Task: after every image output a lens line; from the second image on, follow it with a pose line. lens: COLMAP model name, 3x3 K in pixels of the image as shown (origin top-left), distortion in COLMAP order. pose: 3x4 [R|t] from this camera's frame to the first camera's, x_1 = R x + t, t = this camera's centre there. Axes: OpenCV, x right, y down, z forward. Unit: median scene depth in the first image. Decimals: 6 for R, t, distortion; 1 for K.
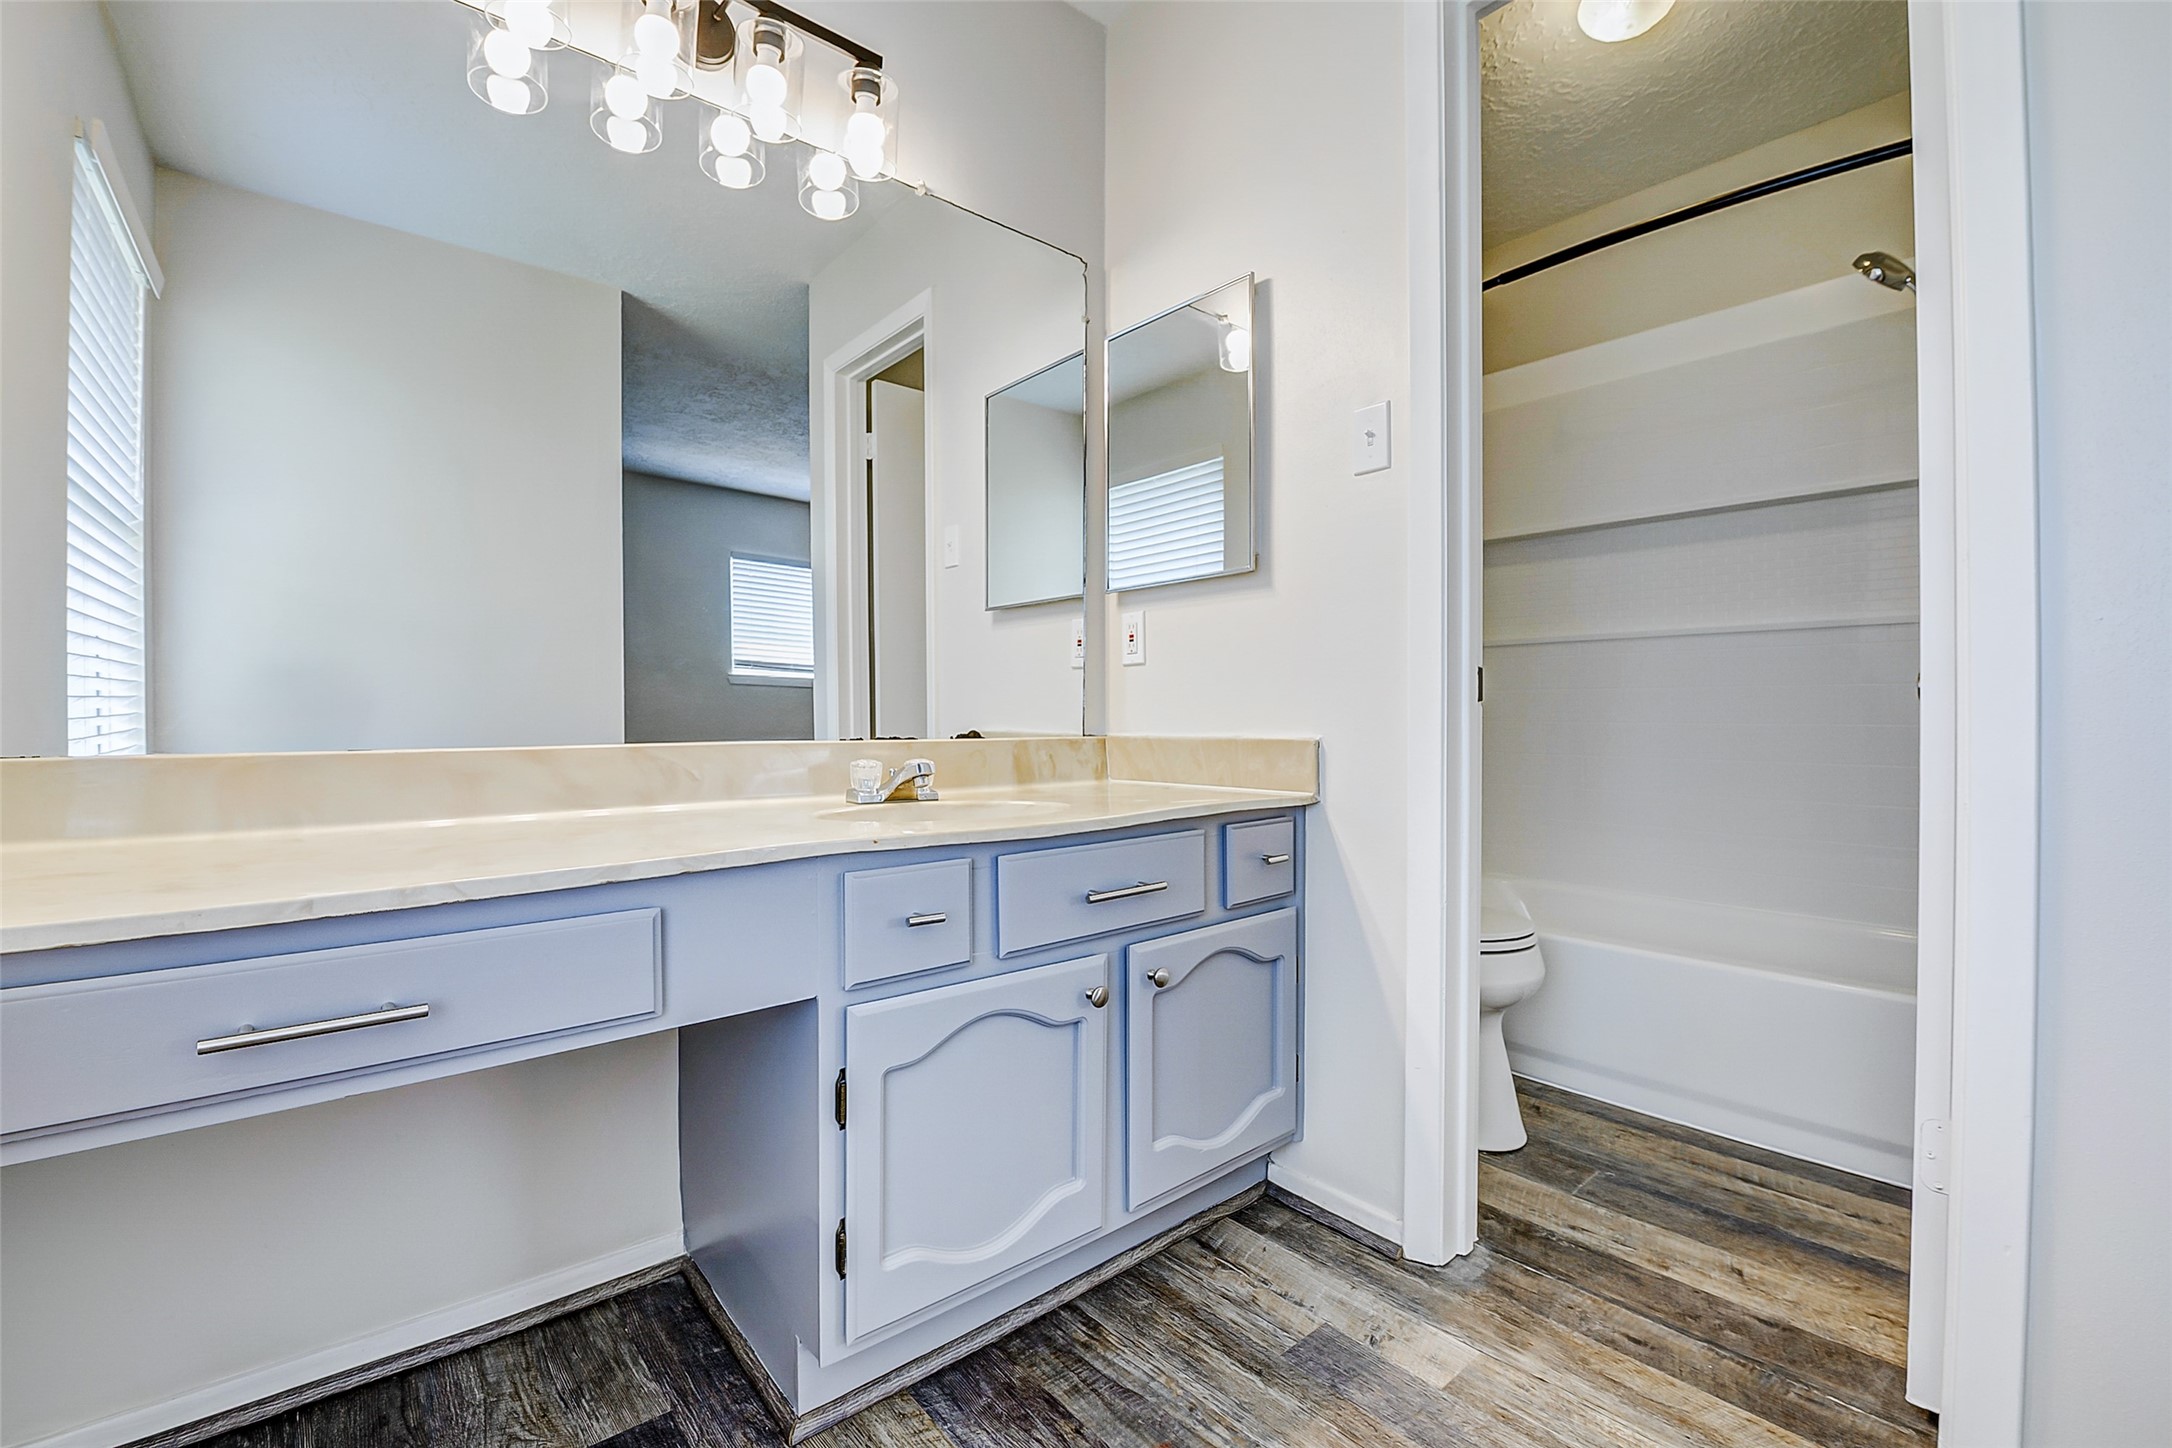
lens RADIAL K [[914.1, 0, 1087.4], [0, 914.1, 714.0], [0, 0, 1]] dist [-0.022685, -0.001845]
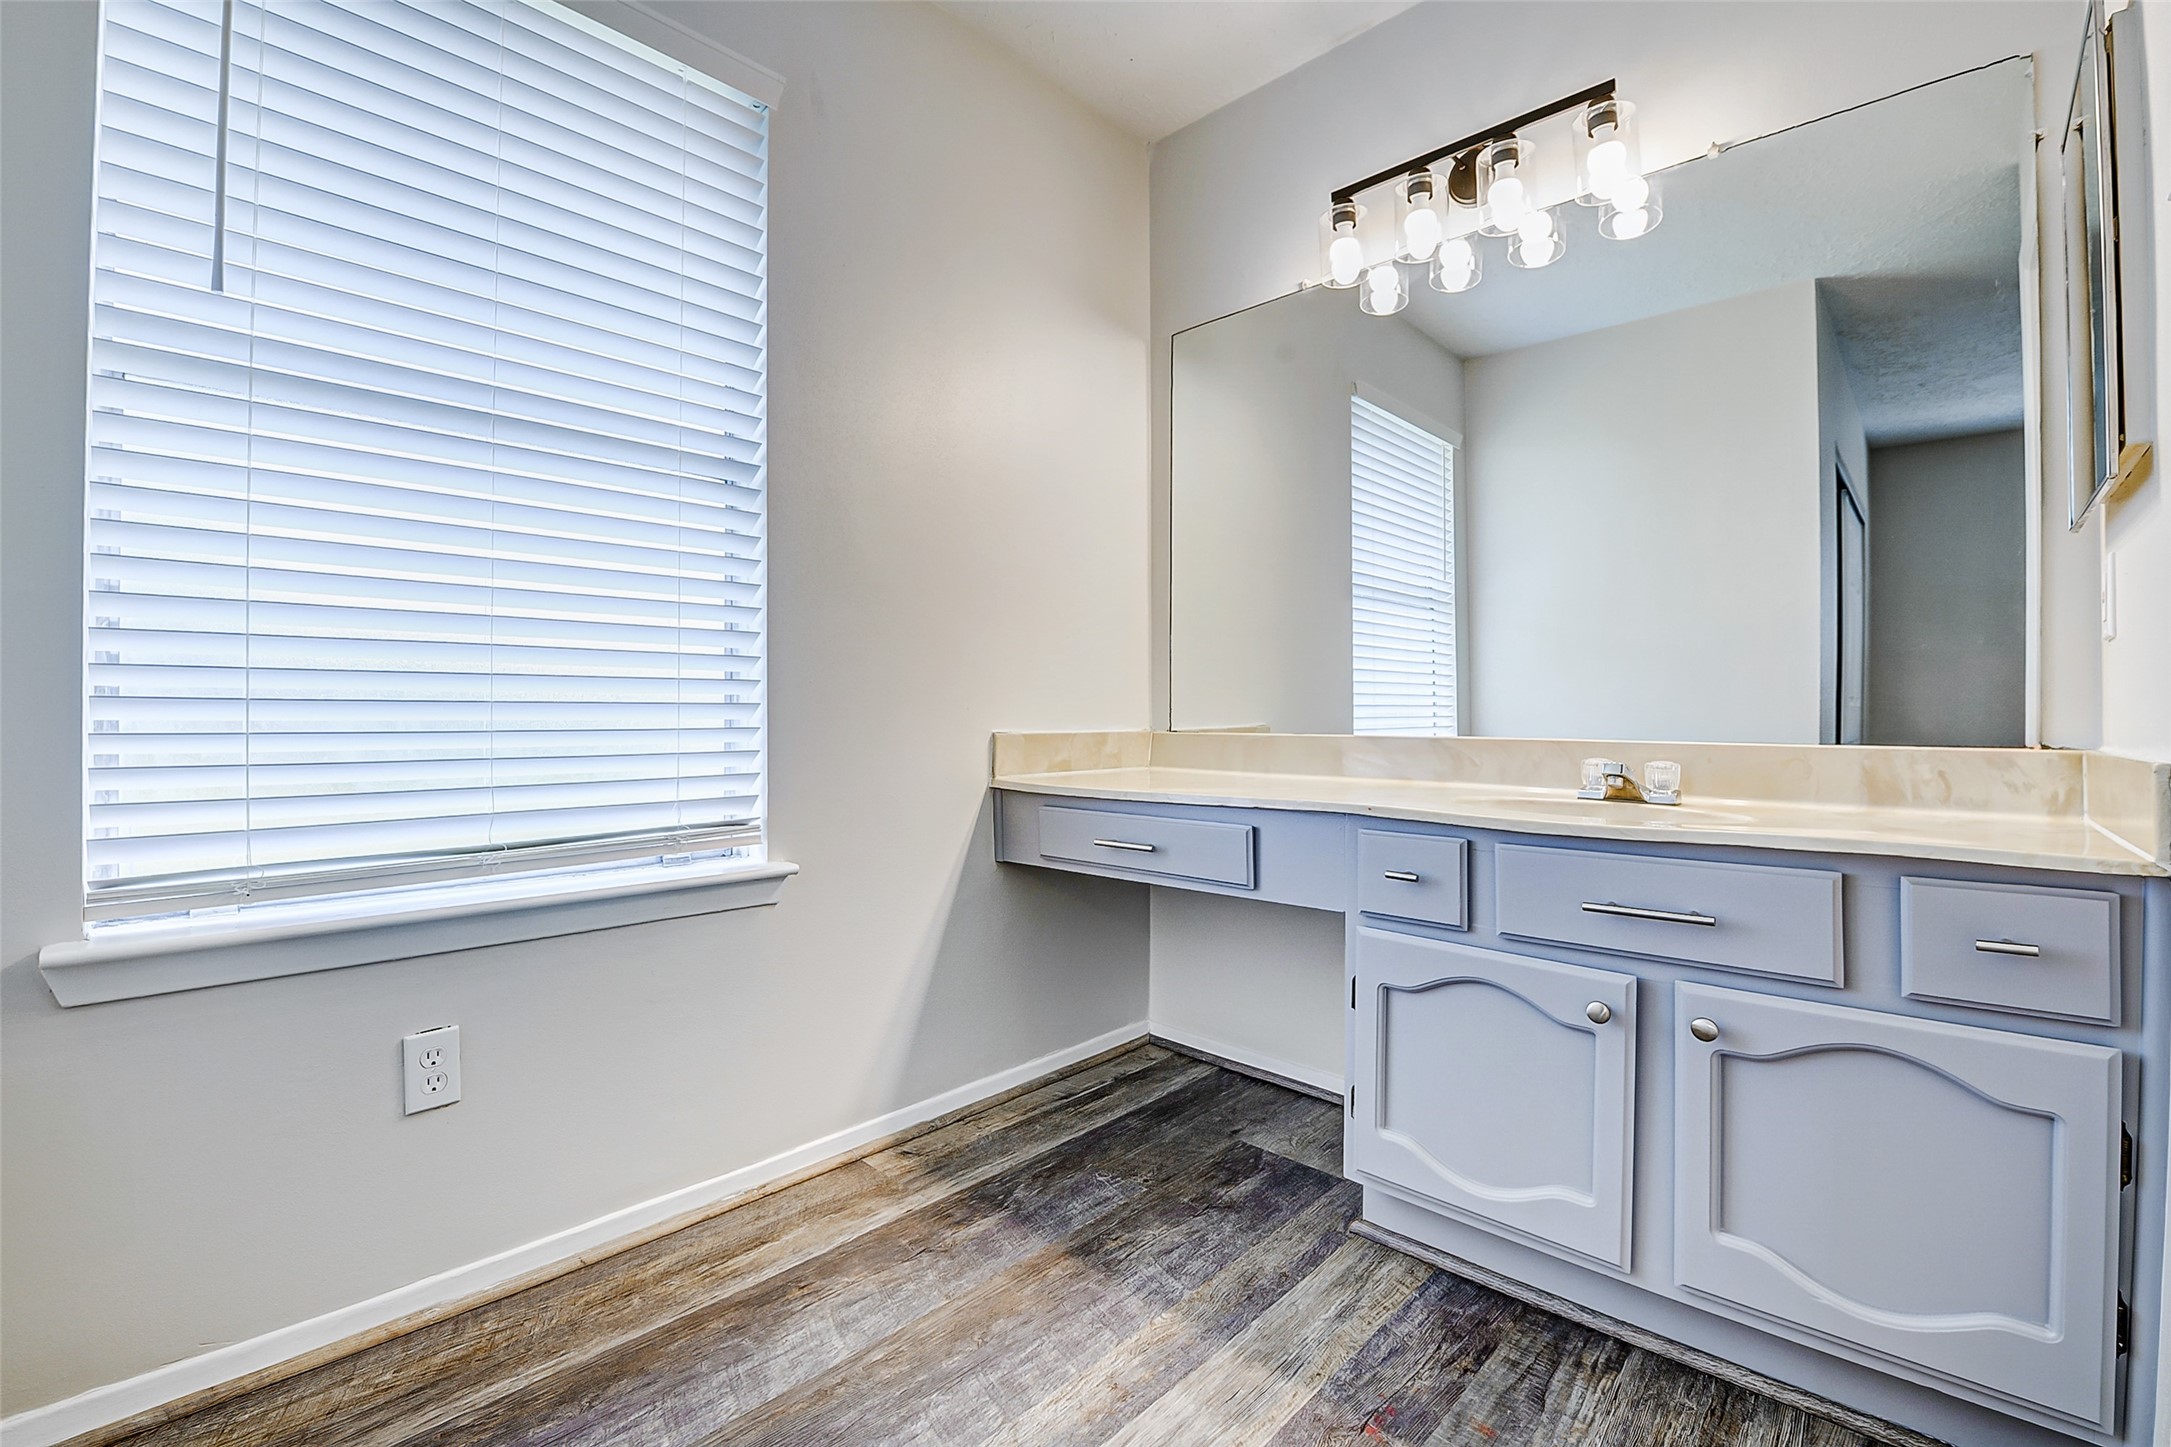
lens RADIAL K [[913.7, 0, 1125.2], [0, 913.7, 708.3], [0, 0, 1]] dist [-0.022685, -0.001845]
pose [[0.143195, -0.004138, -0.989686, 0.772385], [-0.001870, 0.999988, -0.004452, -0.002174], [0.989693, 0.002488, 0.143186, 0.328189]]
